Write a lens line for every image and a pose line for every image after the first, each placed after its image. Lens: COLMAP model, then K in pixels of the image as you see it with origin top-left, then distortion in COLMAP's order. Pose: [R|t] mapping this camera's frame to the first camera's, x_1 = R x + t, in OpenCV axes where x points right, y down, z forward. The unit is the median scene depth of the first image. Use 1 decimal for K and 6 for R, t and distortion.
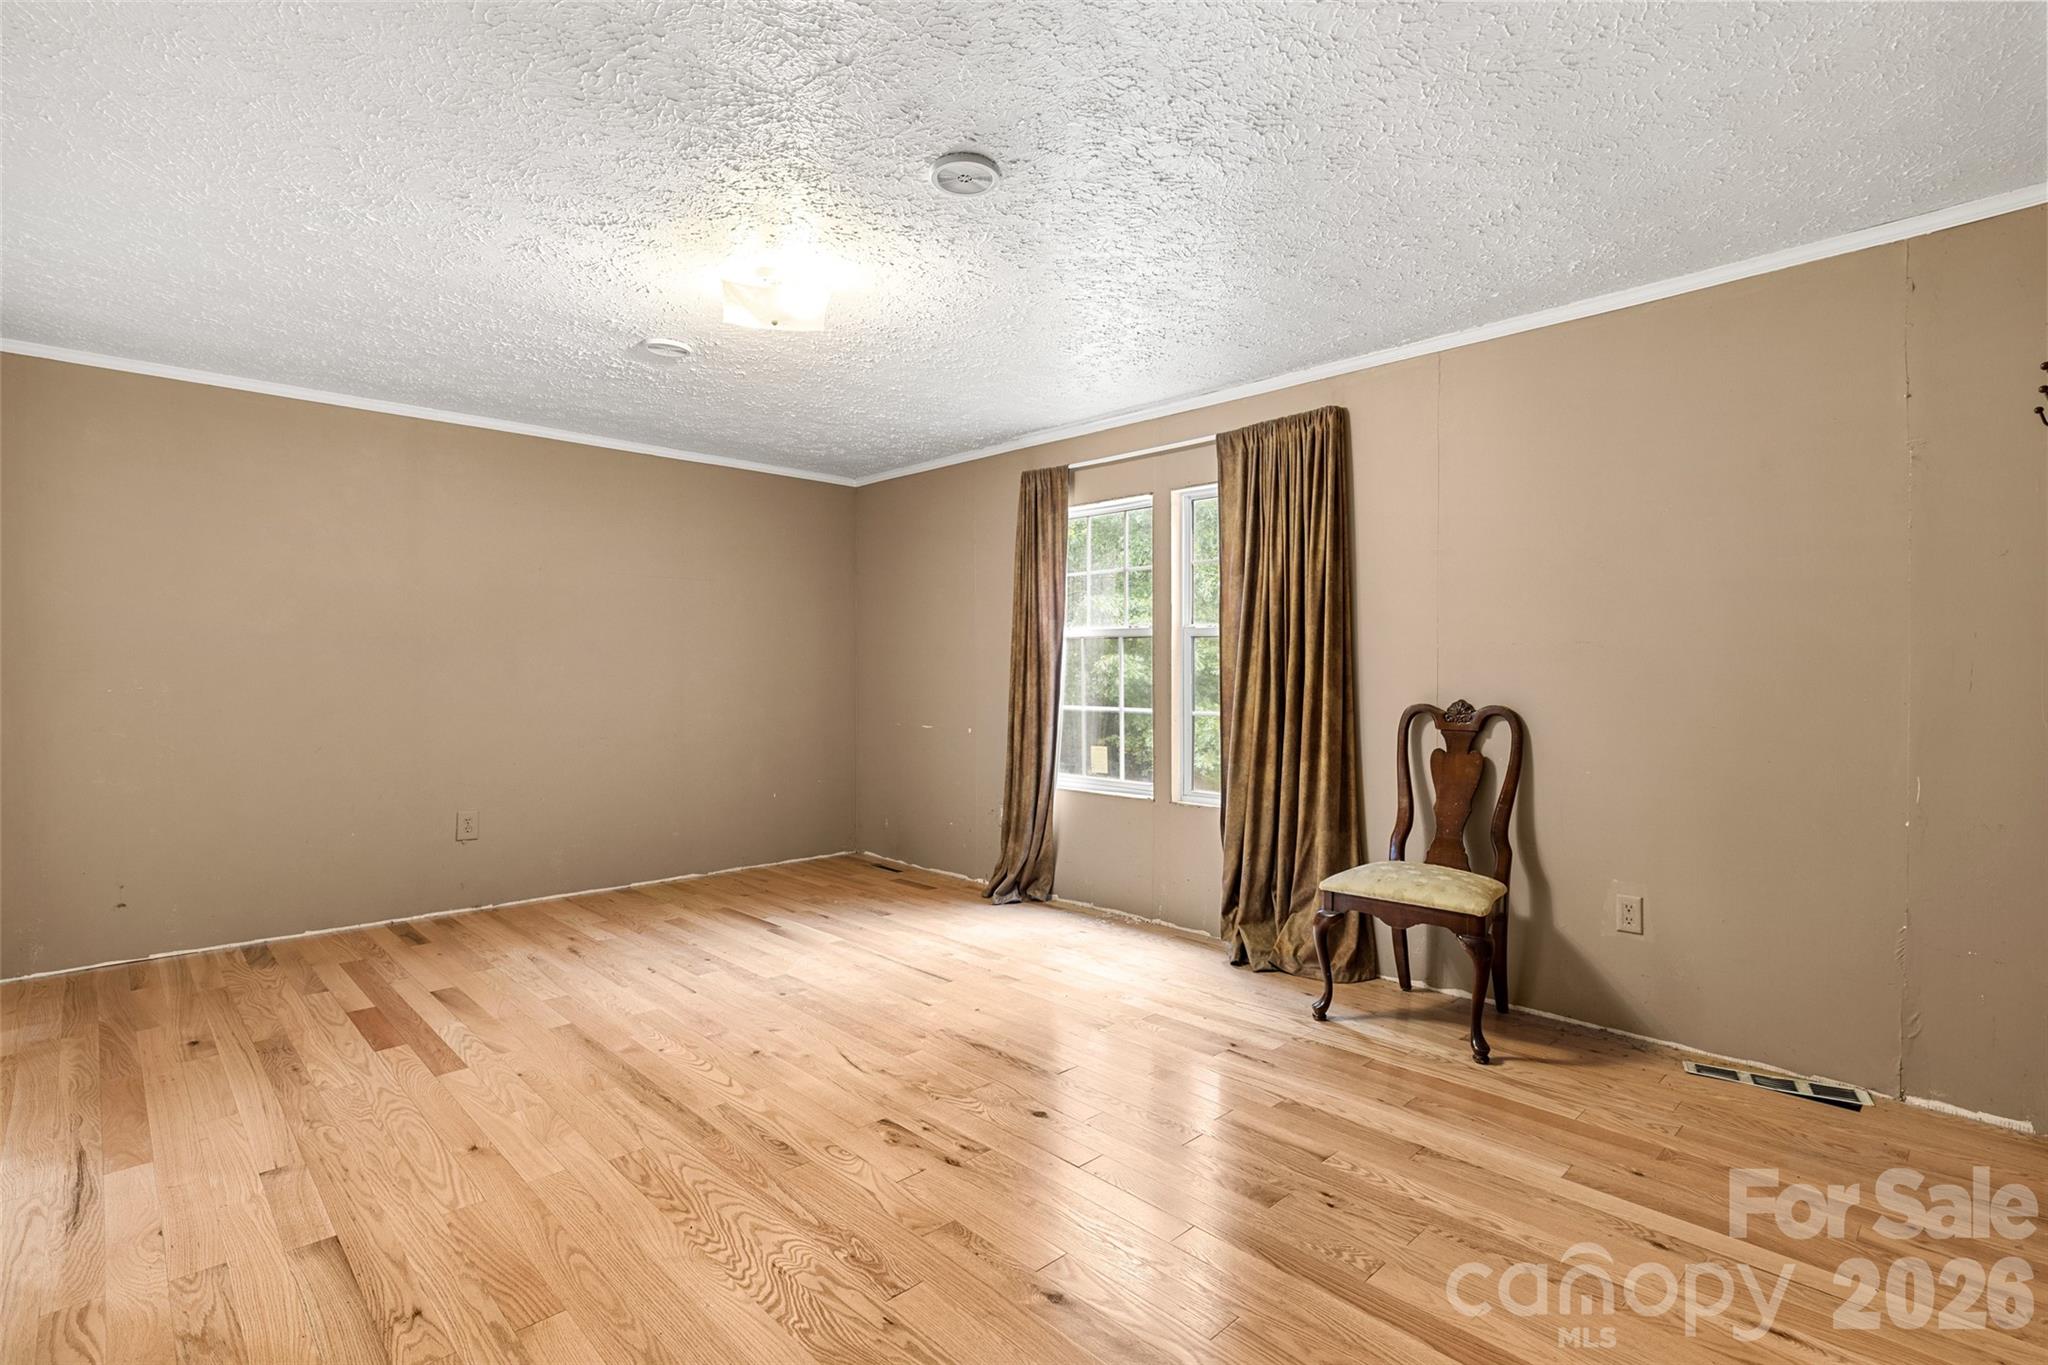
lens RADIAL K [[978.2, 0, 1012.8], [0, 978.2, 689.2], [0, 0, 1]] dist [-0.000137, -0.000065]
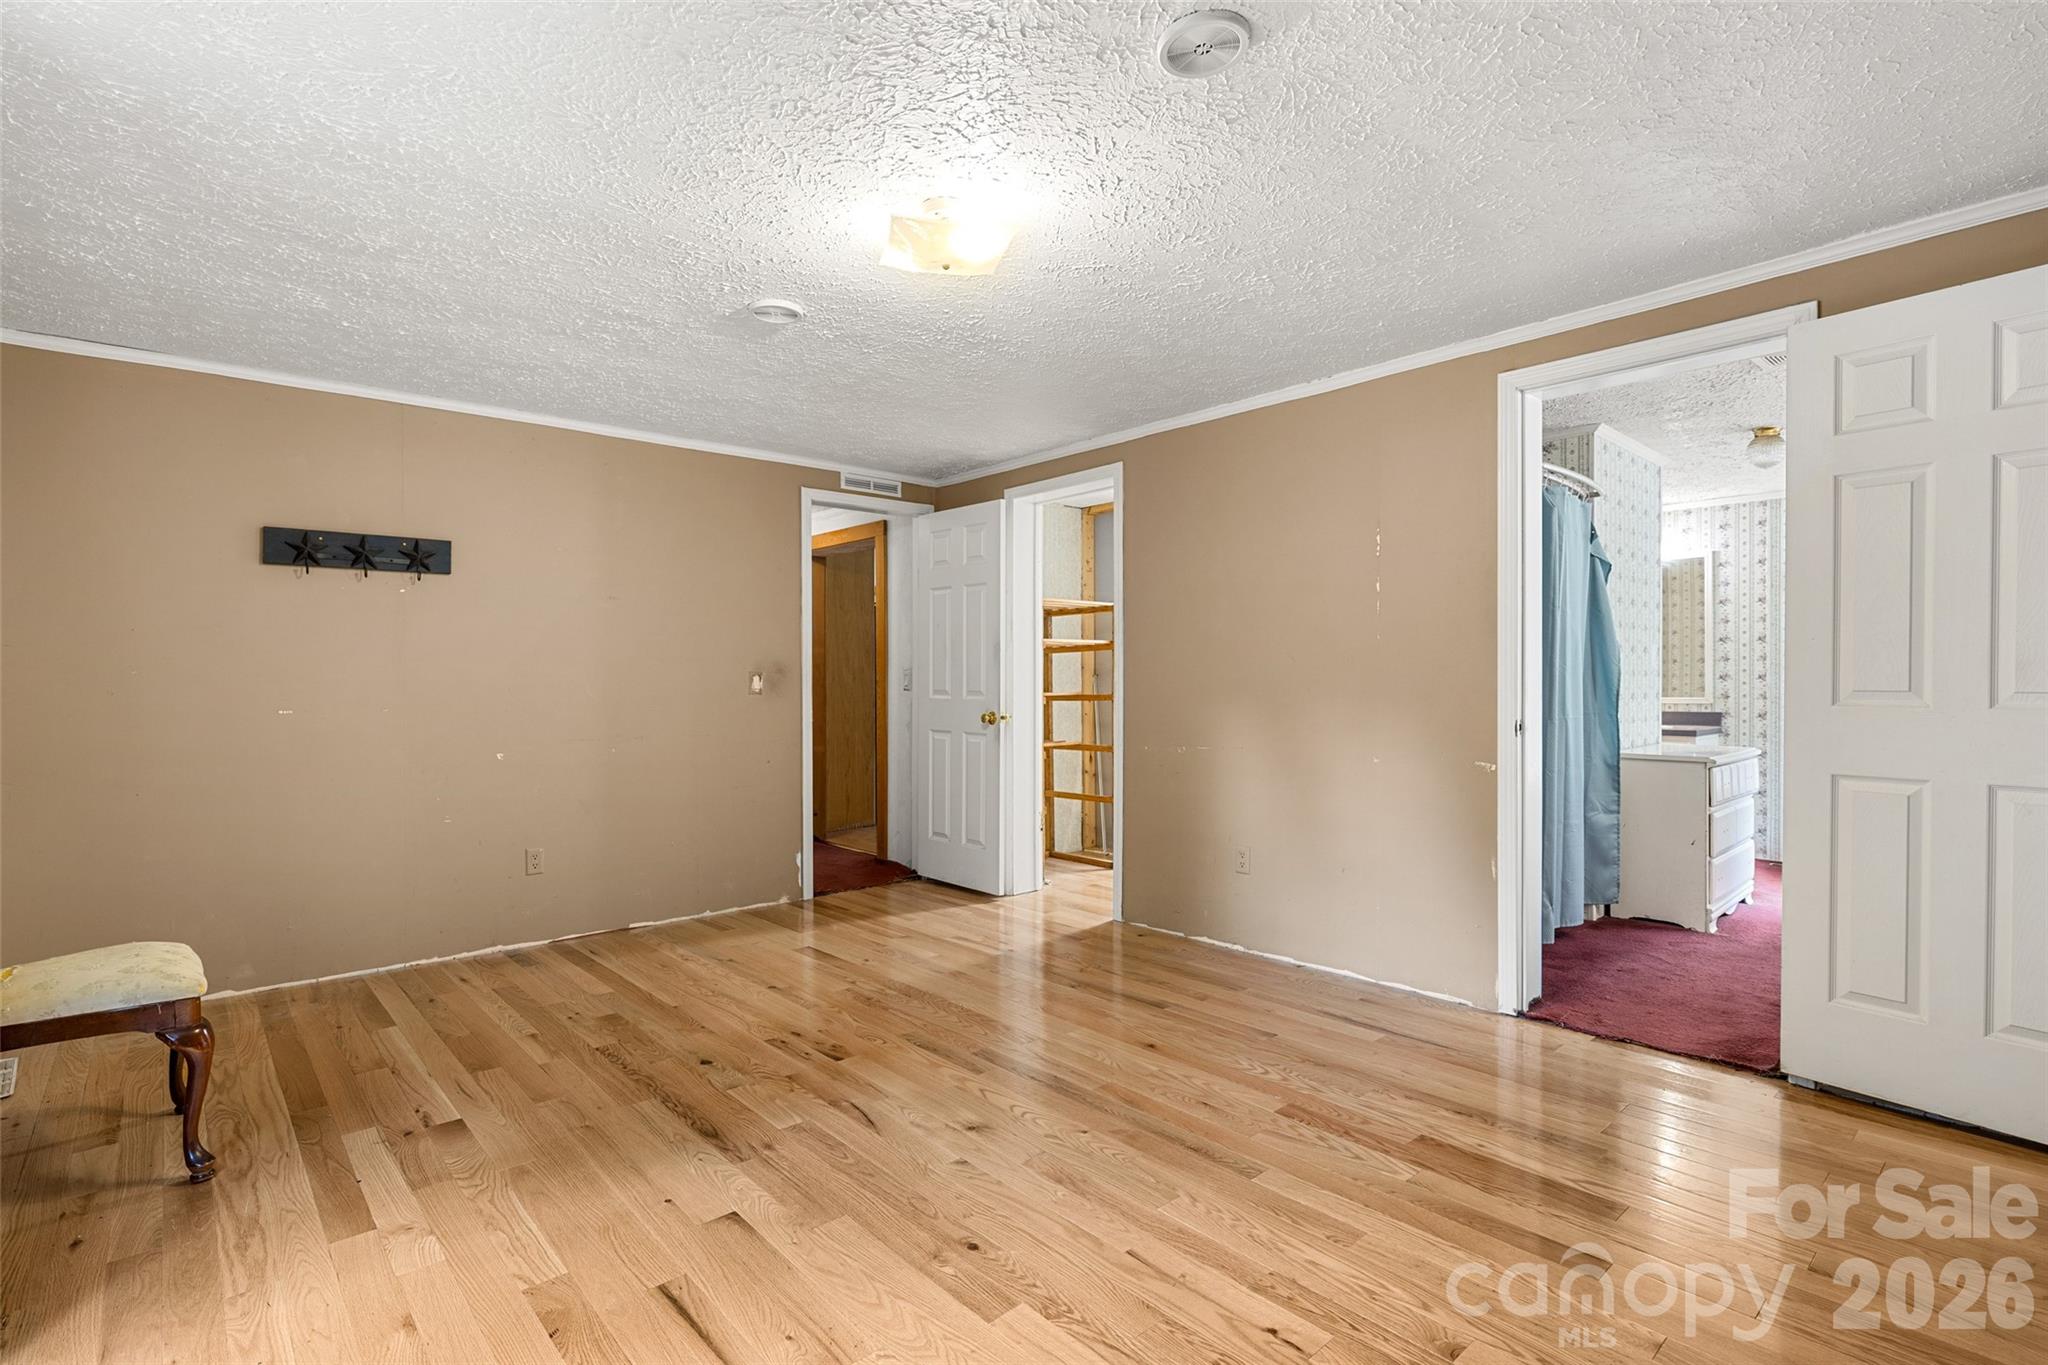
lens RADIAL K [[978.2, 0, 1012.8], [0, 978.2, 689.2], [0, 0, 1]] dist [-0.000137, -0.000065]
pose [[-0.999223, 0.003438, 0.039252, -0.331200], [0.004305, 0.999748, 0.022036, -0.033551], [-0.039166, 0.022188, -0.998986, 1.836878]]
